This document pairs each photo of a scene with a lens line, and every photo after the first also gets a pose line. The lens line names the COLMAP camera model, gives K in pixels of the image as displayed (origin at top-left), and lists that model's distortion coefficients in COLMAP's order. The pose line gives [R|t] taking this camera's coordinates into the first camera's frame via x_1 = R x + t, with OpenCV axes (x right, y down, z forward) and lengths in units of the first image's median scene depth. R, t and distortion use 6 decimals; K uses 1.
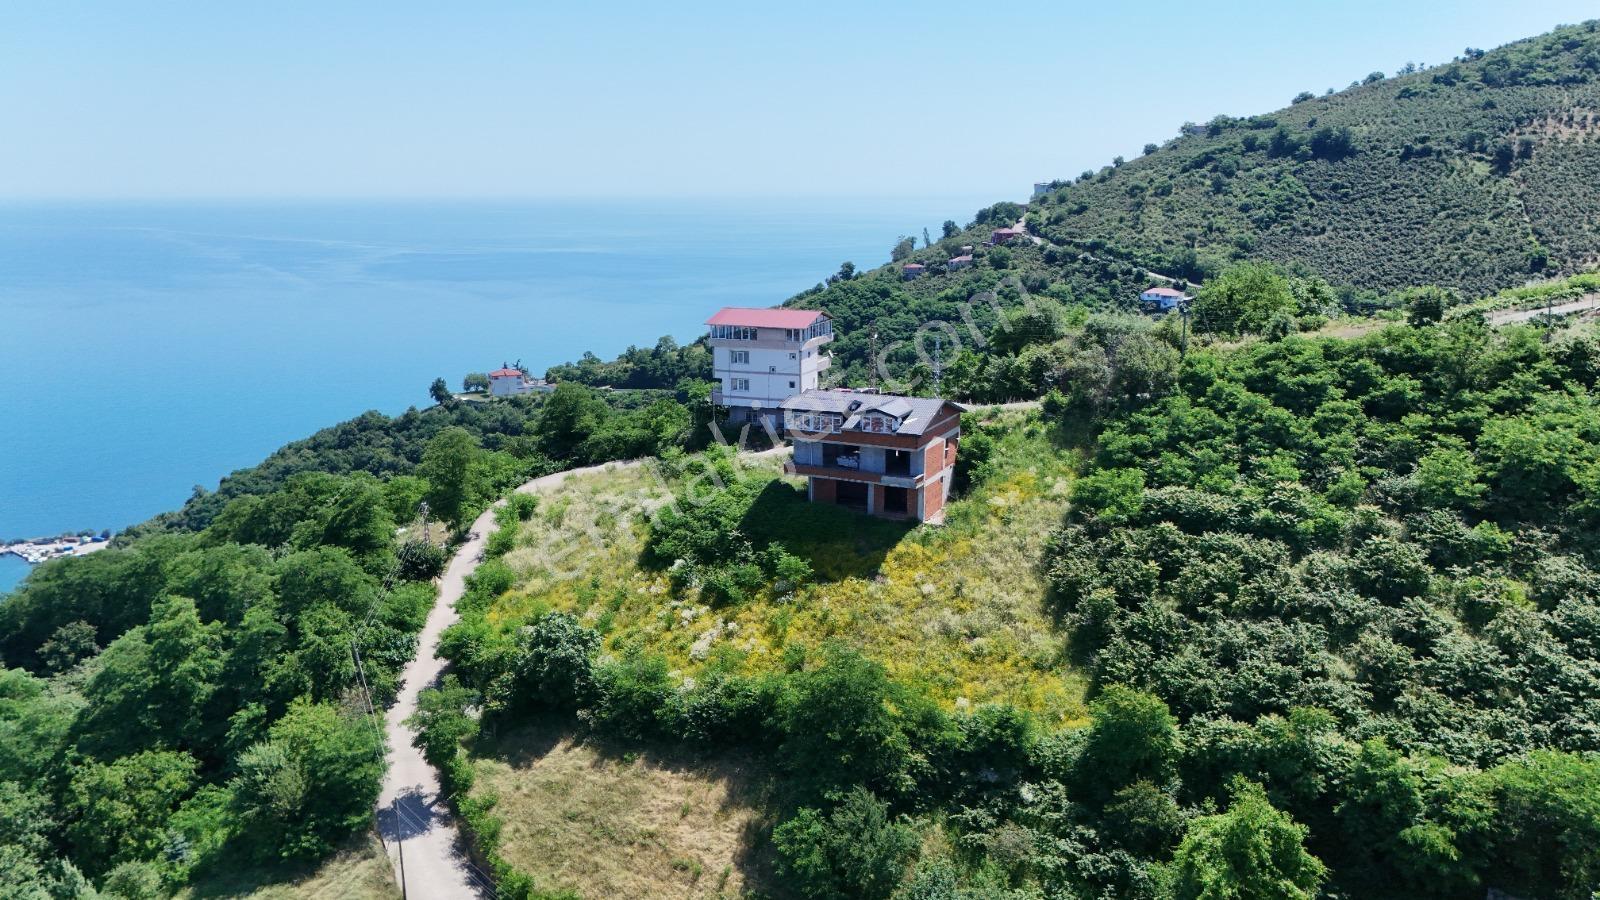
lens RADIAL K [[1174.5, 0, 803.9], [0, 1174.5, 459.1], [0, 0, 1]] dist [0.073360, -0.066673]
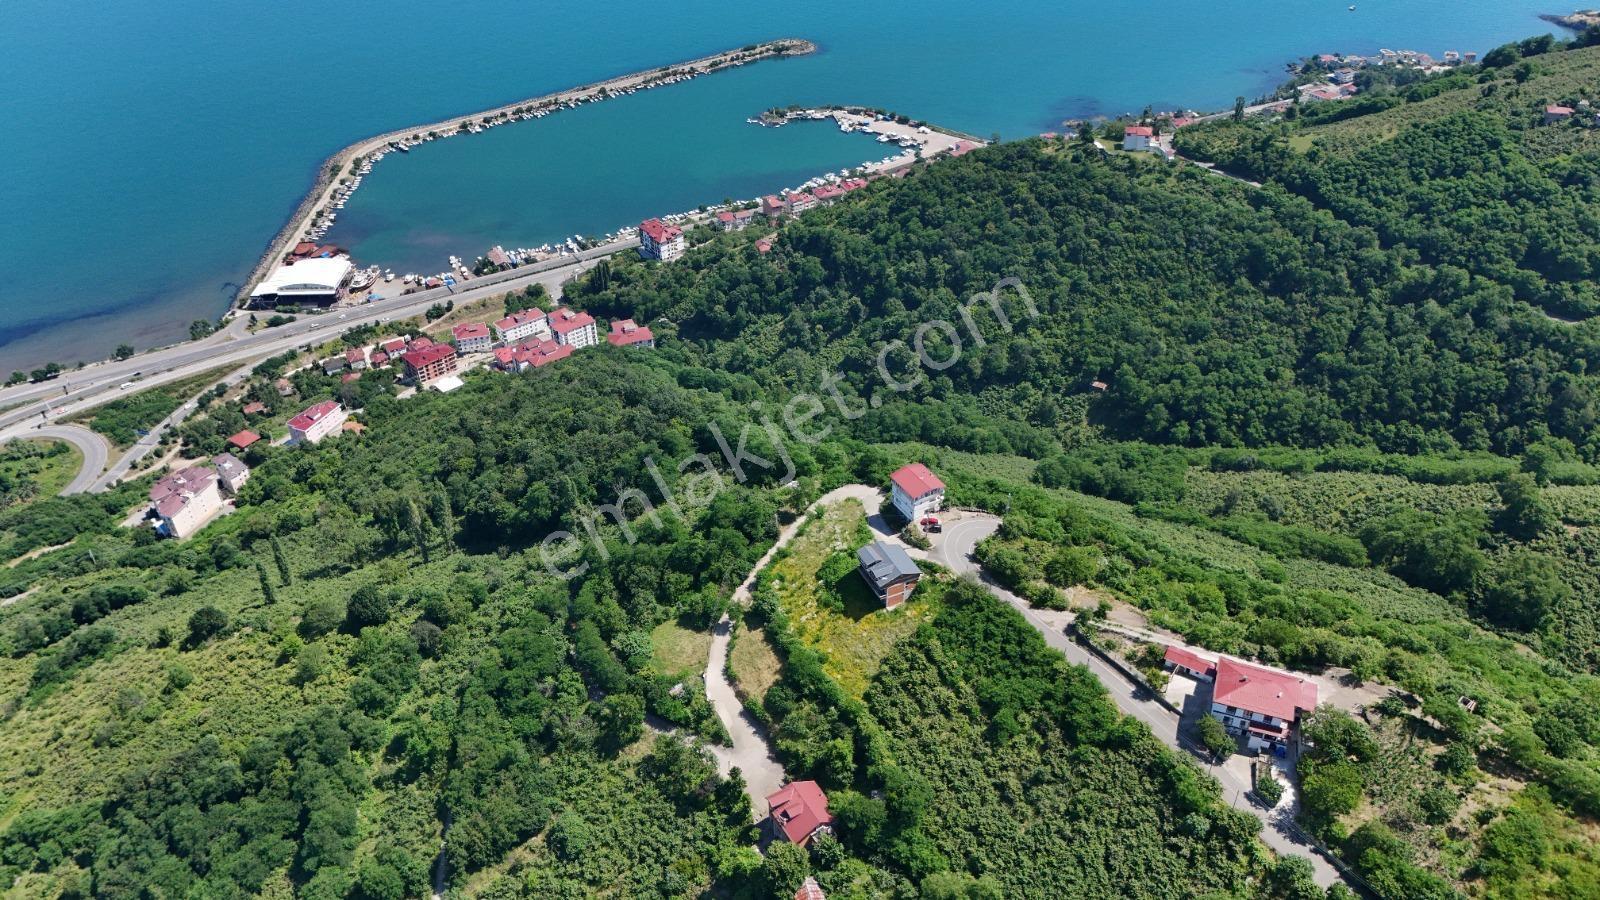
lens RADIAL K [[1174.5, 0, 804.1], [0, 1174.5, 460.9], [0, 0, 1]] dist [0.073360, -0.066673]
pose [[0.779862, 0.371574, -0.503734, 1.354233], [-0.137932, 0.886979, 0.440730, -1.620964], [0.610565, -0.274228, 0.742973, -1.270596]]
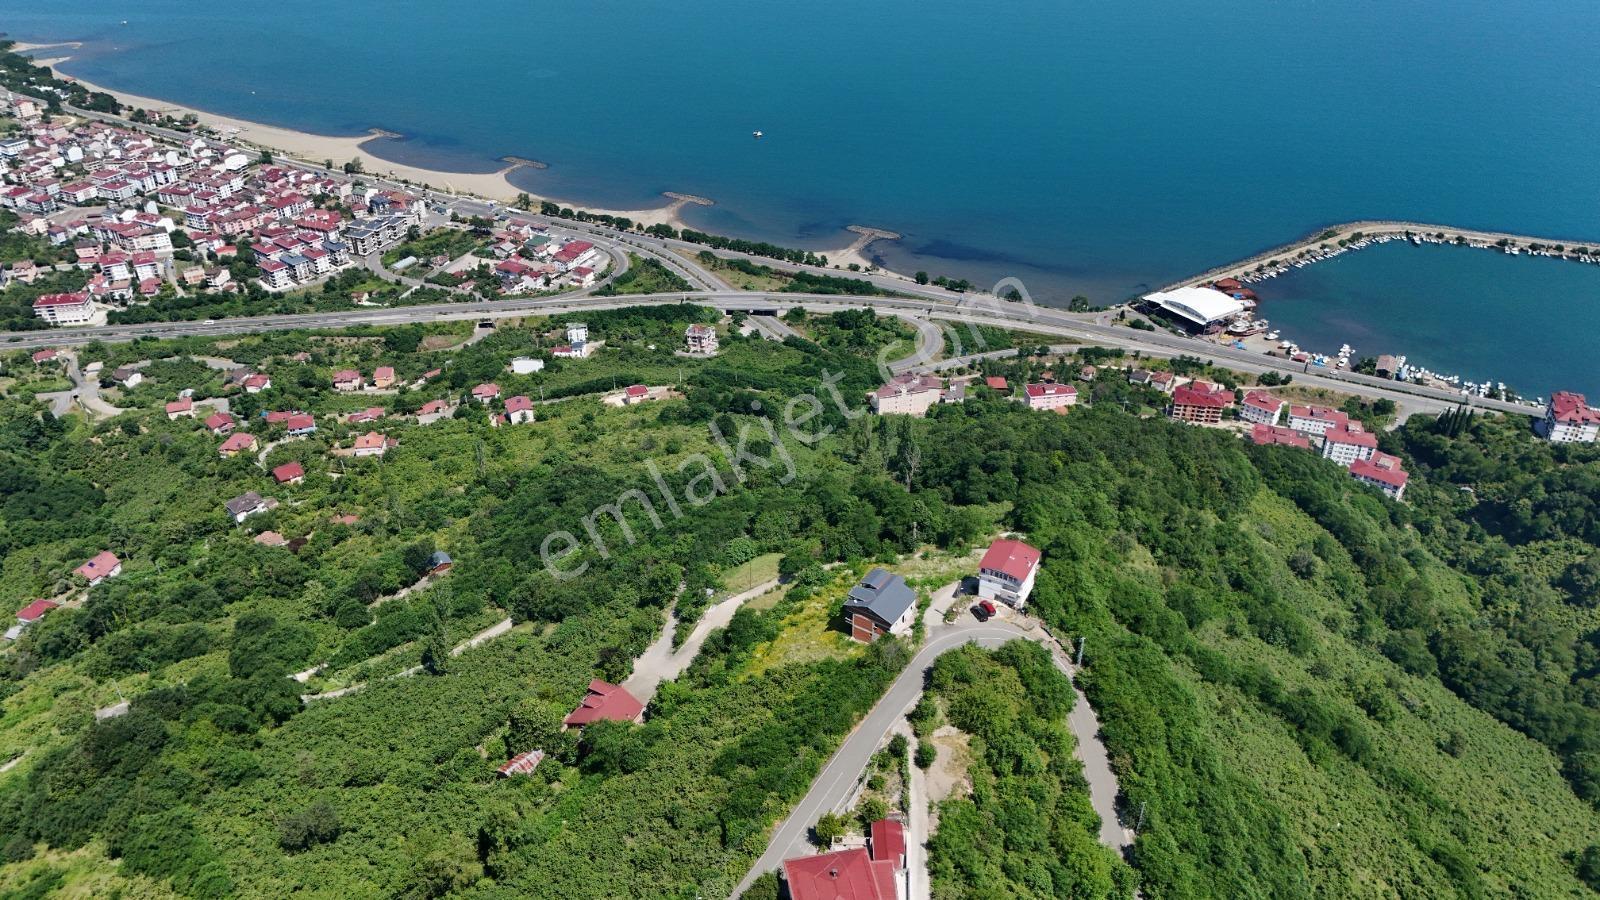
lens RADIAL K [[1174.5, 0, 795.5], [0, 1174.5, 455.0], [0, 0, 1]] dist [0.073360, -0.066673]
pose [[-0.118205, 0.529382, -0.840109, 2.153949], [-0.225438, 0.809641, 0.541903, -1.701181], [0.967060, 0.253448, 0.023639, 0.763380]]
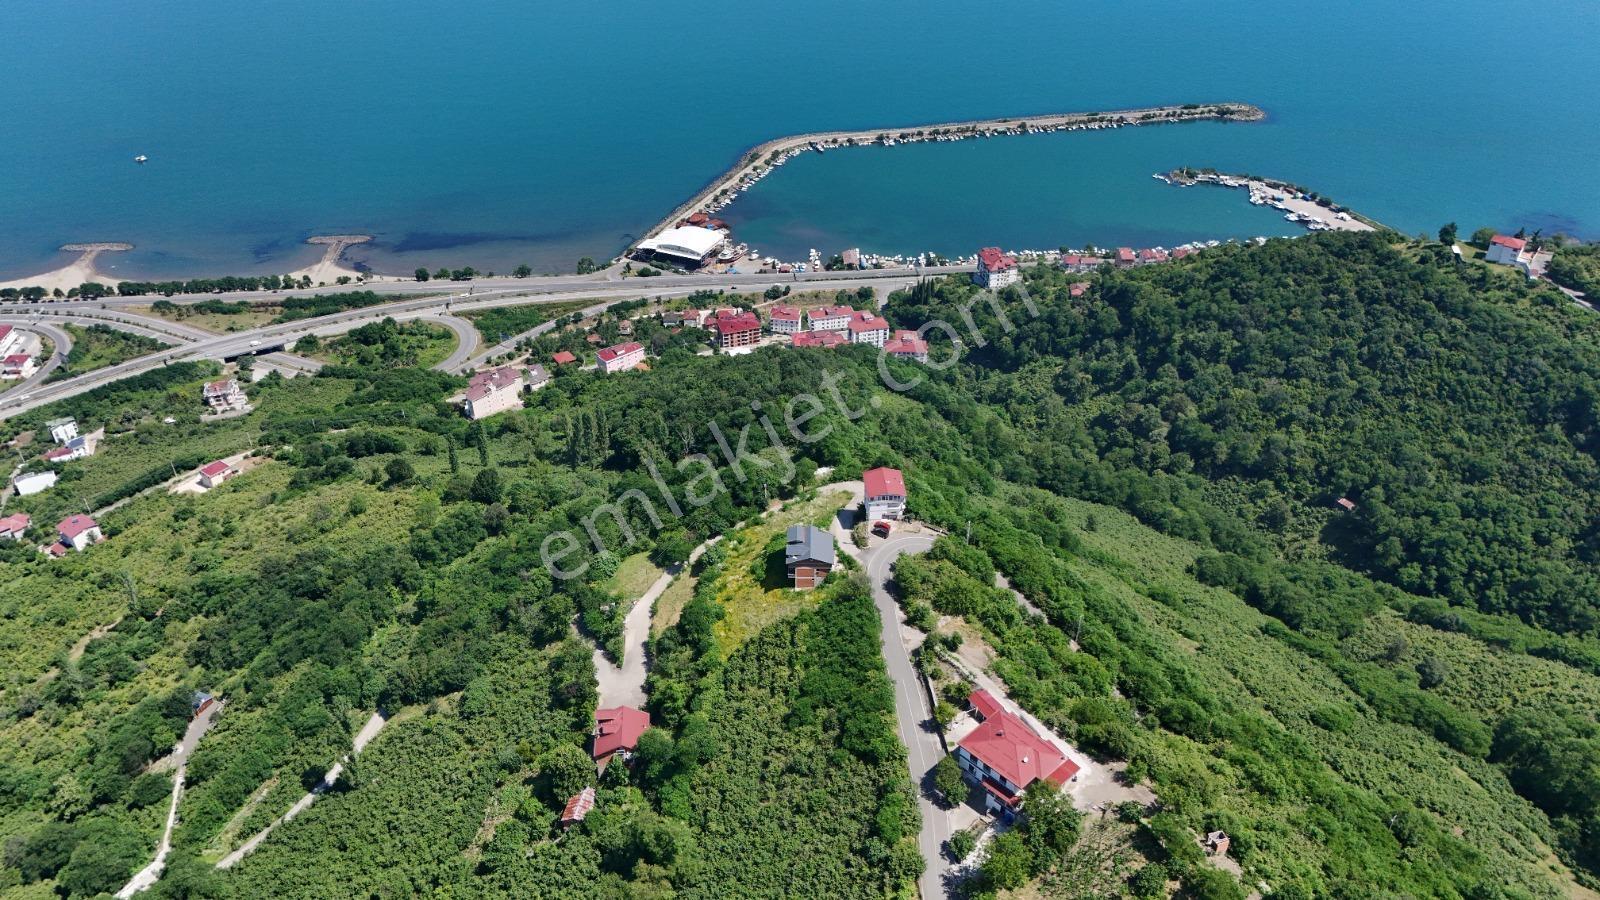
lens RADIAL K [[1174.5, 0, 802.0], [0, 1174.5, 464.1], [0, 0, 1]] dist [0.073360, -0.066673]
pose [[0.431104, 0.516129, -0.740108, 2.271401], [-0.208199, 0.855010, 0.474985, -1.724322], [0.877953, -0.050678, 0.476056, -0.407472]]
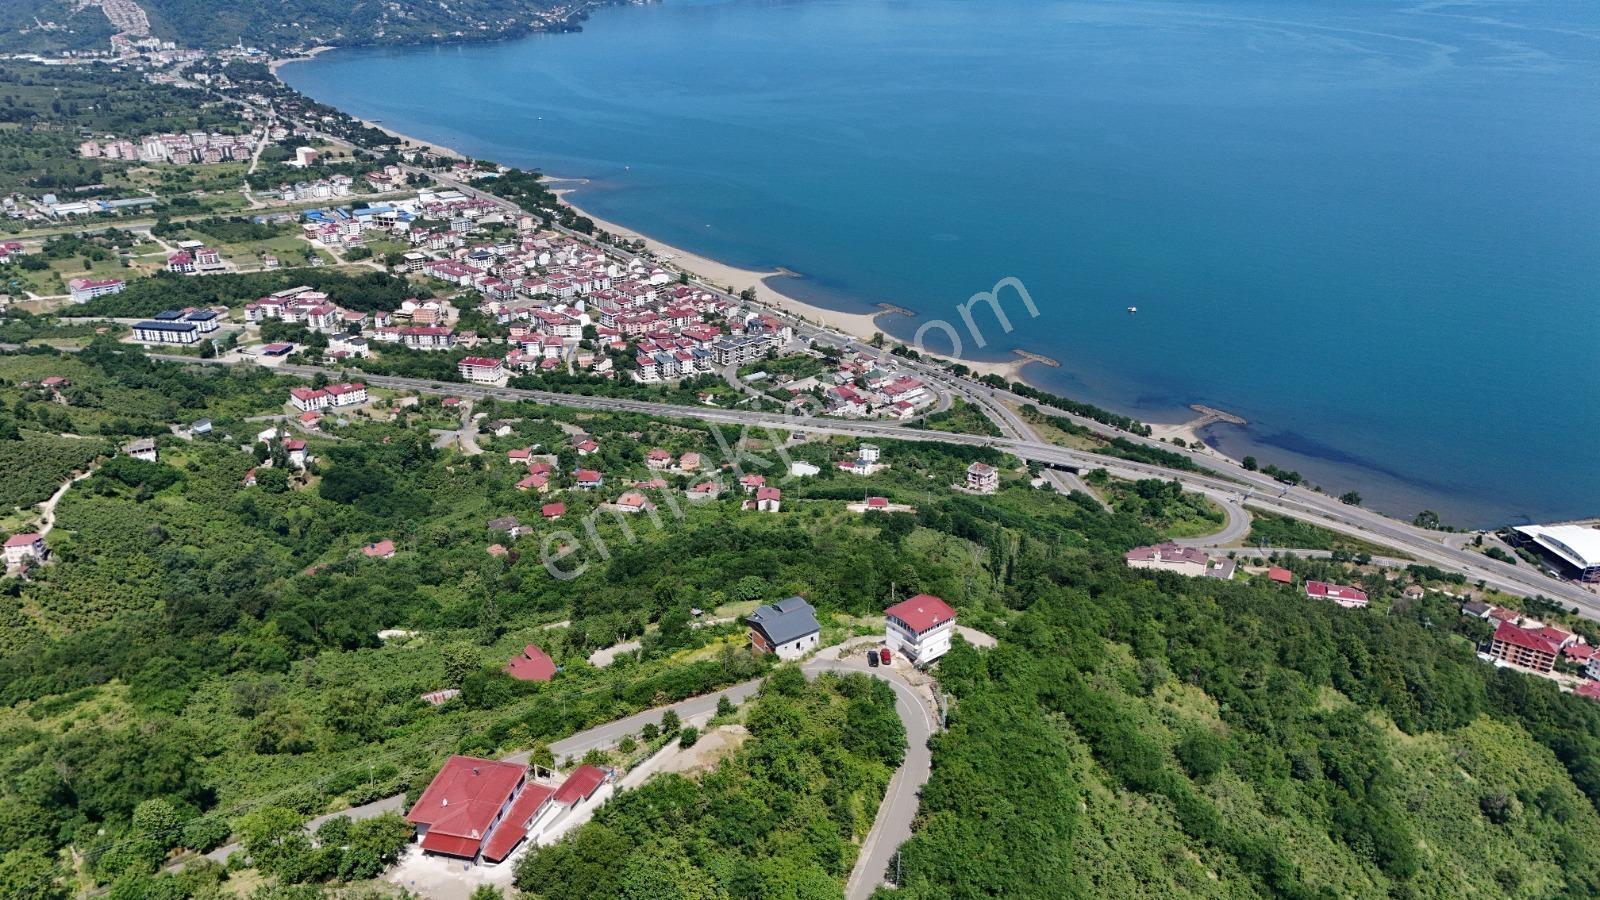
lens RADIAL K [[1174.5, 0, 795.8], [0, 1174.5, 454.3], [0, 0, 1]] dist [0.073360, -0.066673]
pose [[-0.492012, 0.345430, -0.799126, 2.056423], [-0.206261, 0.845530, 0.492480, -1.682160], [0.845802, 0.407134, -0.344762, 1.900176]]
